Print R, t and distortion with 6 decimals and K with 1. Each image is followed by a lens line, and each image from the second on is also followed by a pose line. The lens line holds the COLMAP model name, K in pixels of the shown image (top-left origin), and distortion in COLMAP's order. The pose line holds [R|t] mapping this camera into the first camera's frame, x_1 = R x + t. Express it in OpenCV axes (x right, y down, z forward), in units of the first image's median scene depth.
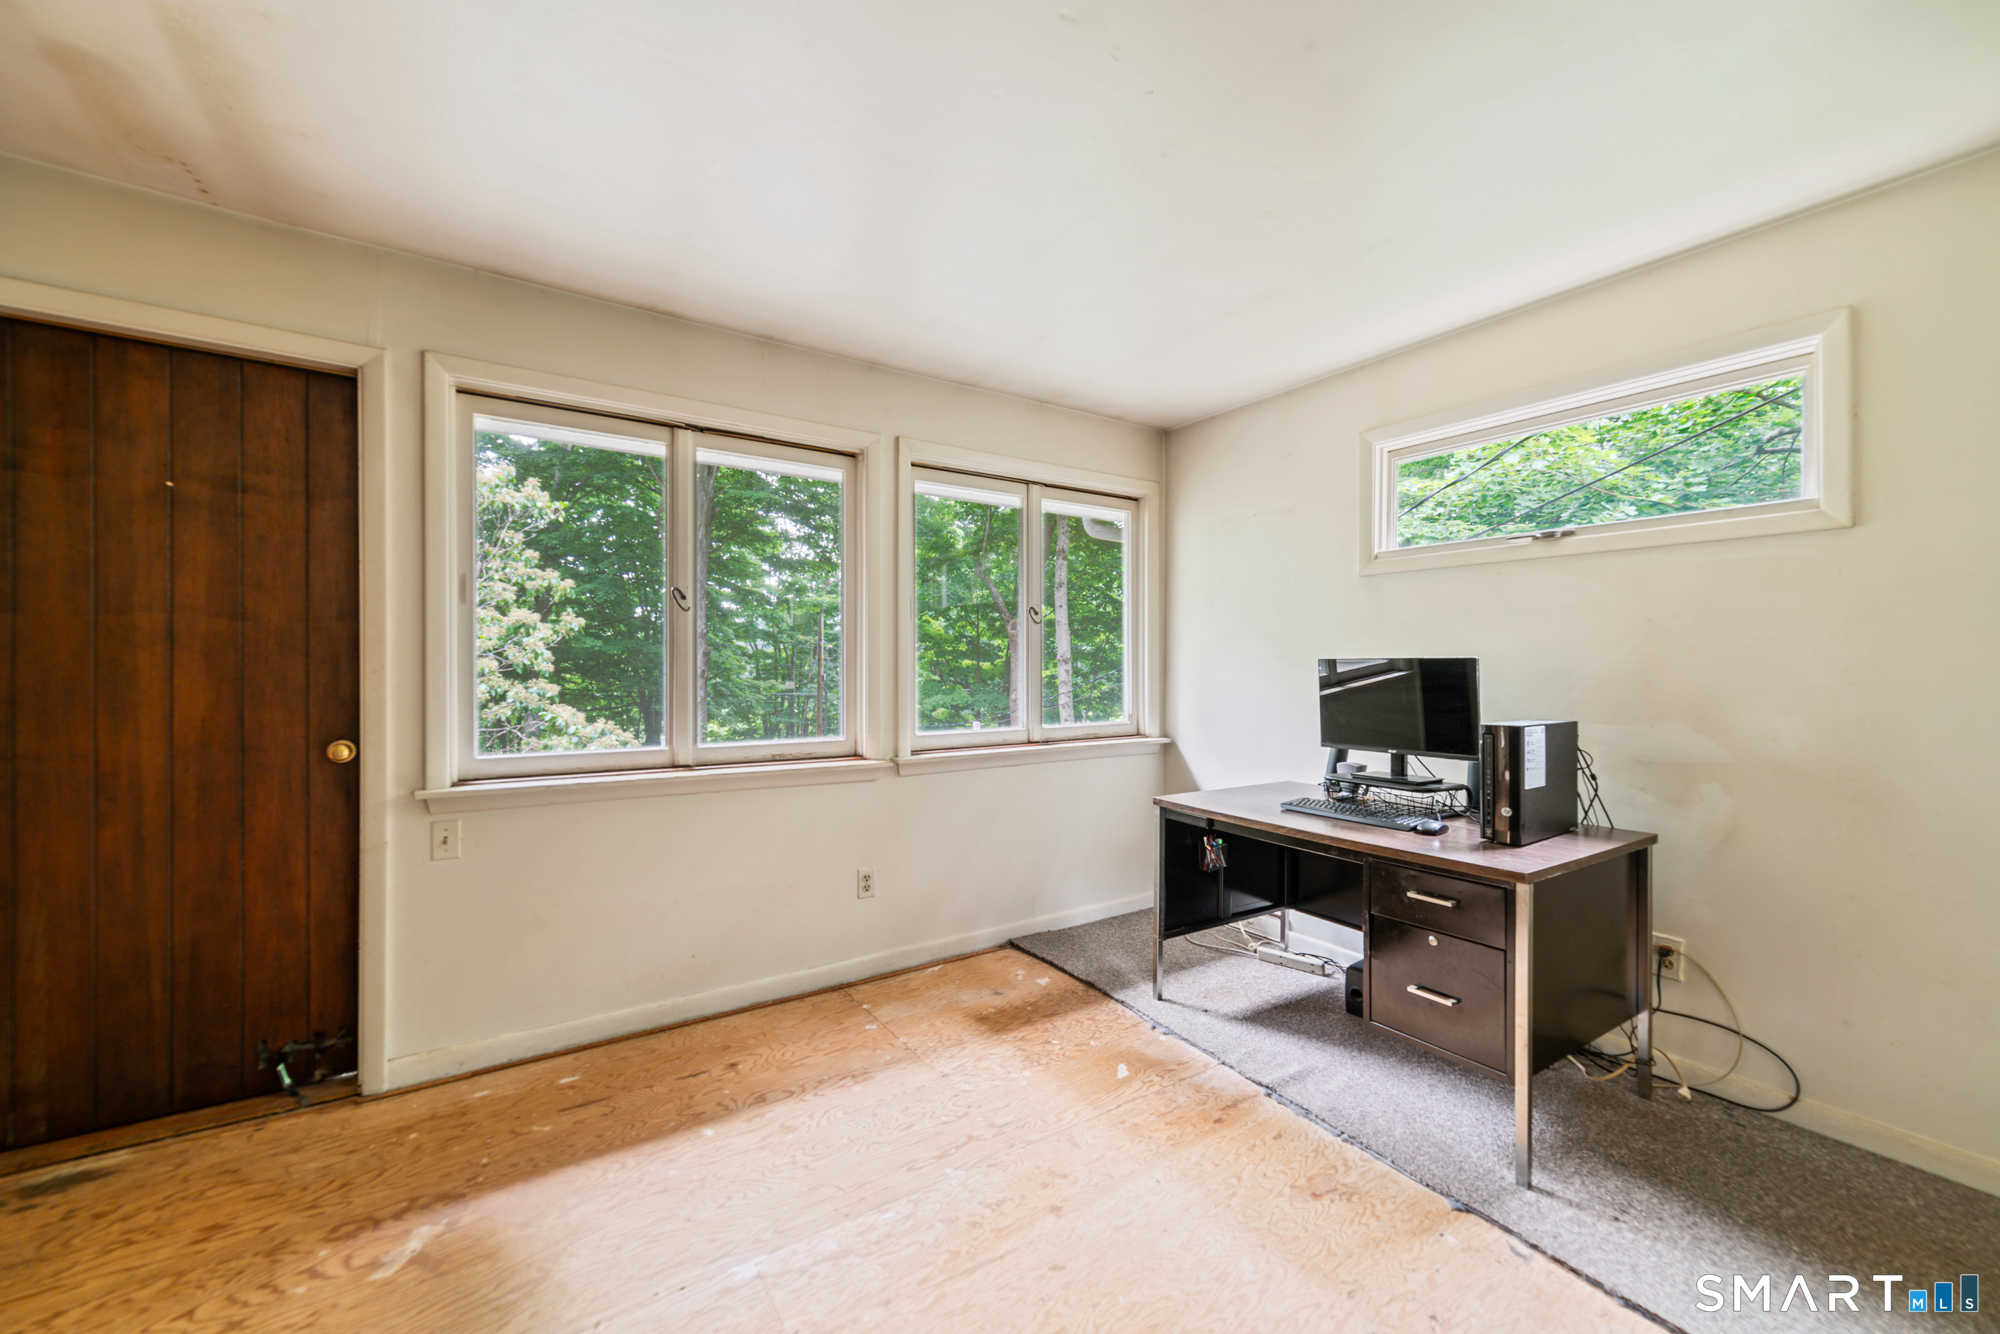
lens RADIAL K [[771.0, 0, 981.9], [0, 771.0, 670.6], [0, 0, 1]] dist [-0.007896, 0.001417]
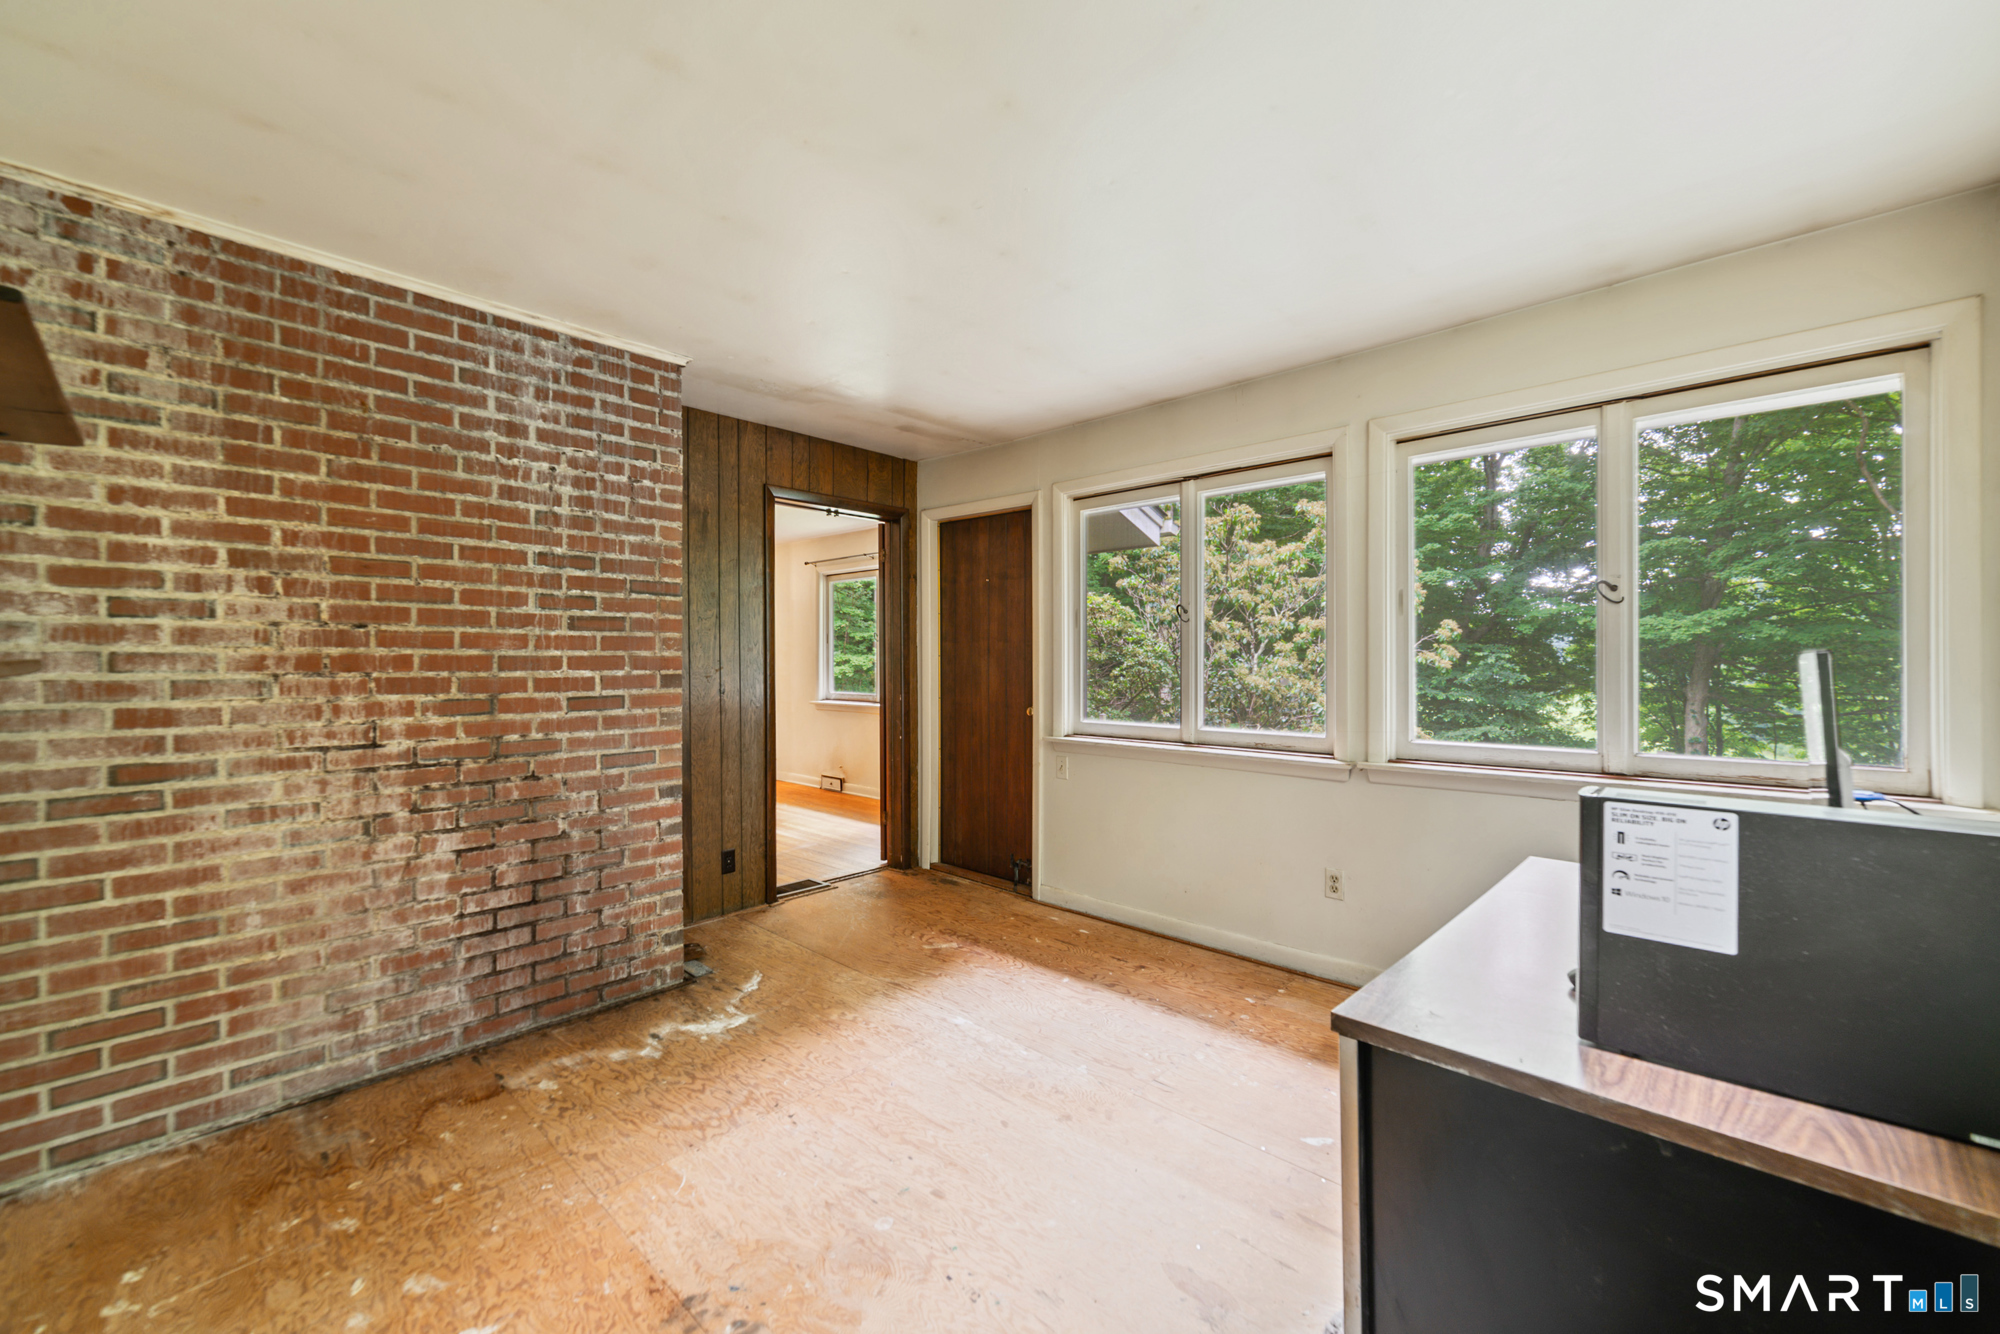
lens RADIAL K [[771.0, 0, 997.3], [0, 771.0, 664.8], [0, 0, 1]] dist [-0.007896, 0.001417]
pose [[0.239974, 0.002750, -0.970775, 0.929832], [0.000927, 0.999995, 0.003062, -0.013204], [0.970779, -0.001635, 0.239971, 0.450925]]
